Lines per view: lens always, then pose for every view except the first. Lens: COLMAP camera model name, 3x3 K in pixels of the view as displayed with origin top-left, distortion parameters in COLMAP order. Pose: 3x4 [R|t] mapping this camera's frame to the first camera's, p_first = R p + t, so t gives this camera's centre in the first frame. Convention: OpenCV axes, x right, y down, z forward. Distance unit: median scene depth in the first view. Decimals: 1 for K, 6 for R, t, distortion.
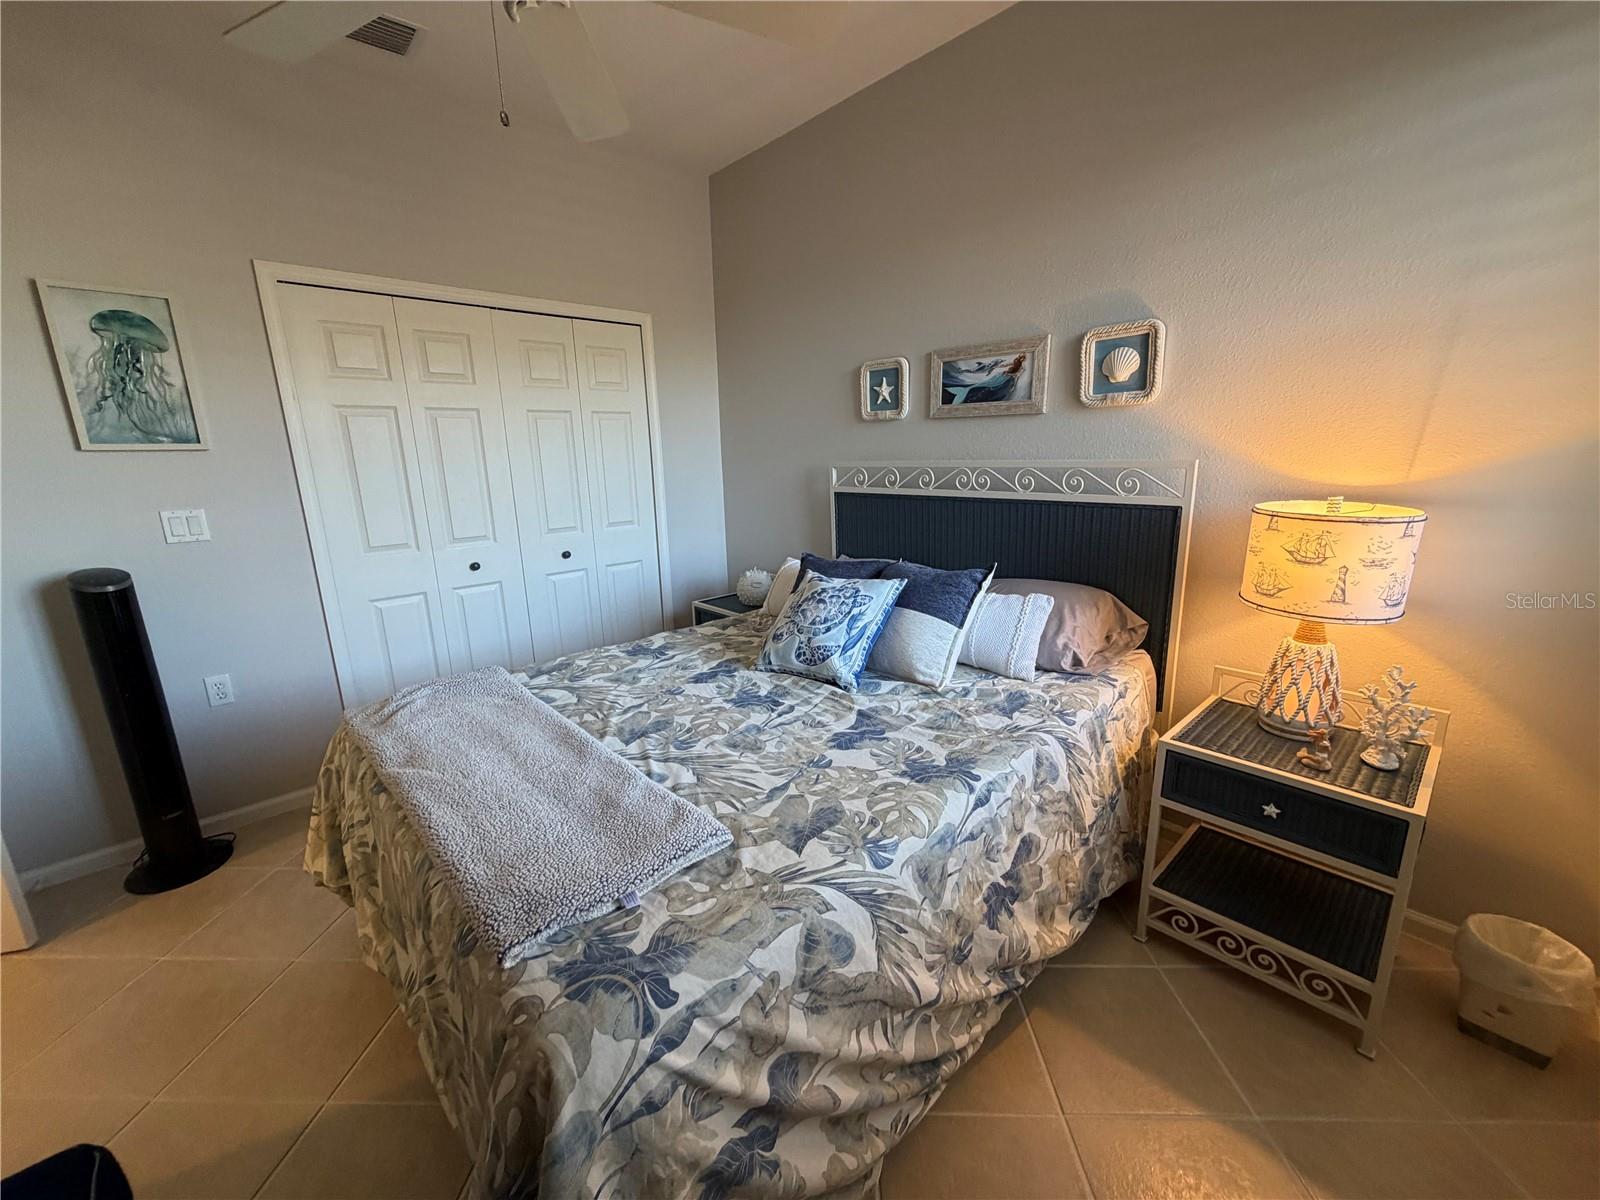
lens RADIAL K [[637.3, 0, 795.2], [0, 637.3, 592.3], [0, 0, 1]] dist [0.000177, 0.000677]
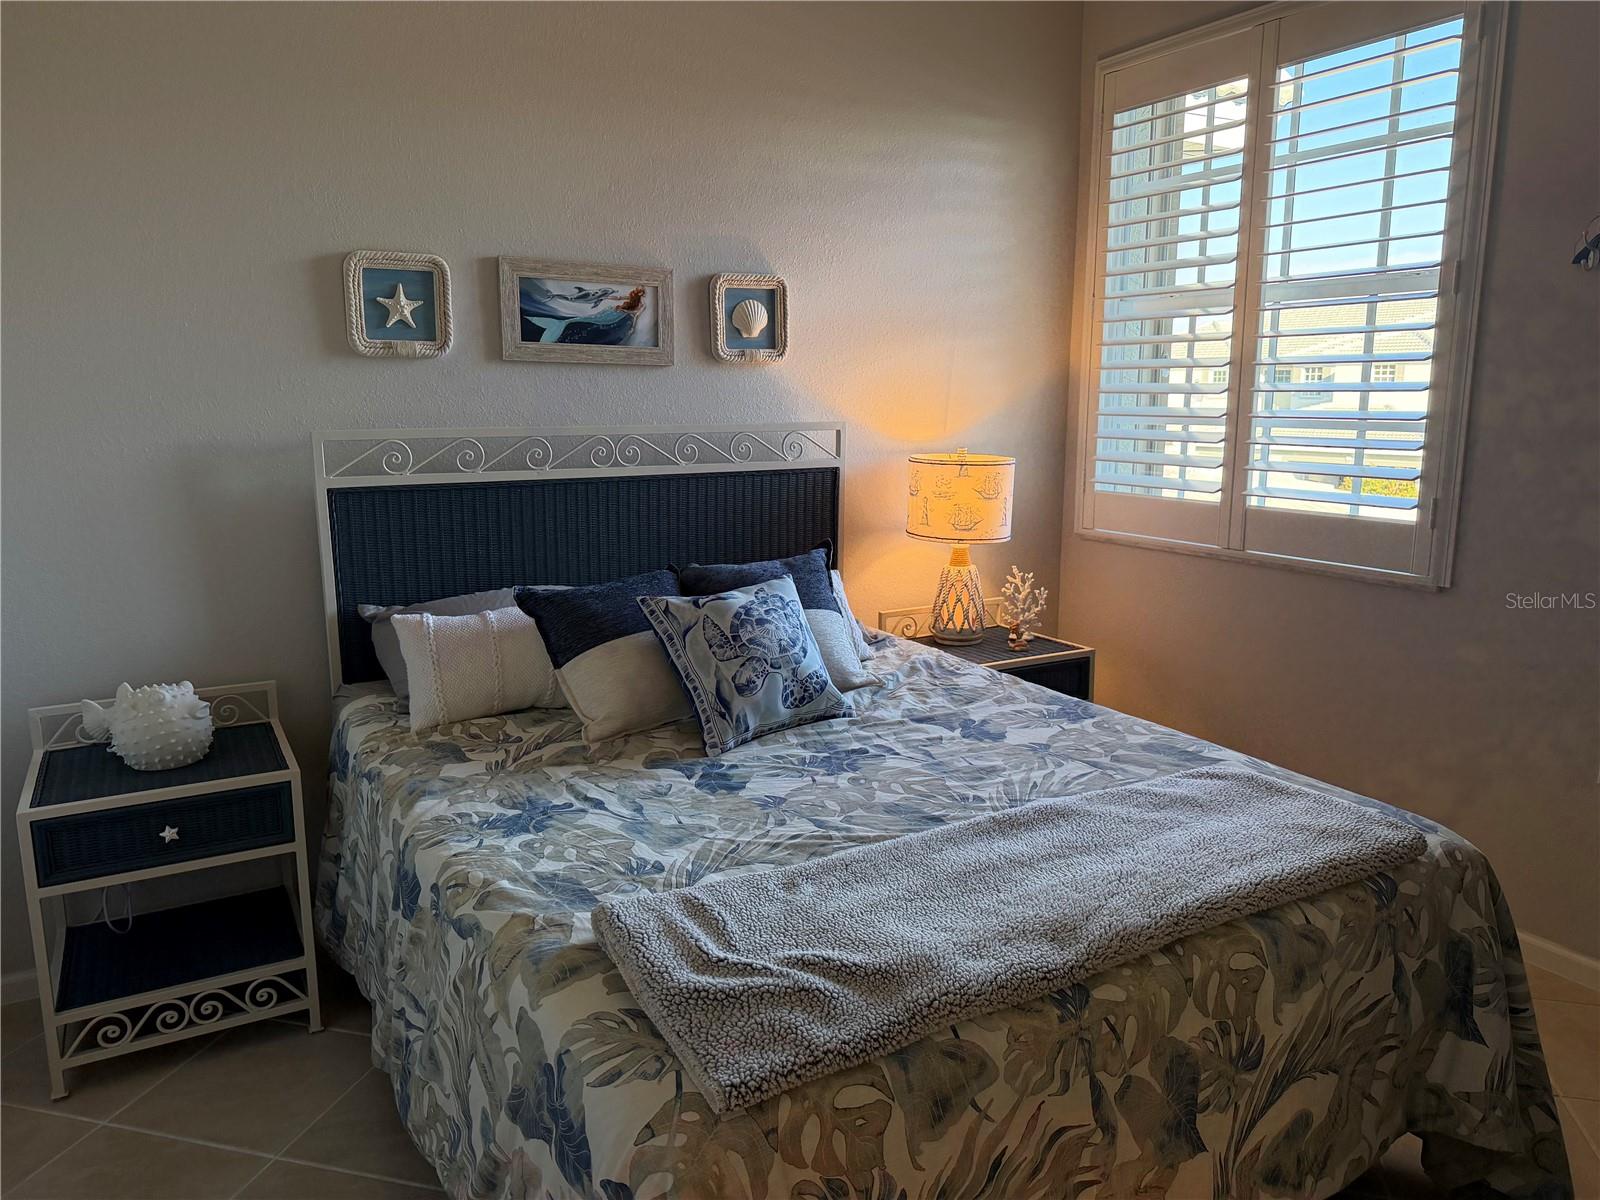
lens RADIAL K [[1117.5, 0, 790.2], [0, 1117.5, 598.6], [0, 0, 1]] dist [0.070501, -0.091038]
pose [[0.219202, -0.155158, 0.963263, -1.004481], [0.211618, 0.971333, 0.108302, -0.121456], [-0.952454, 0.180104, 0.245752, 0.582638]]
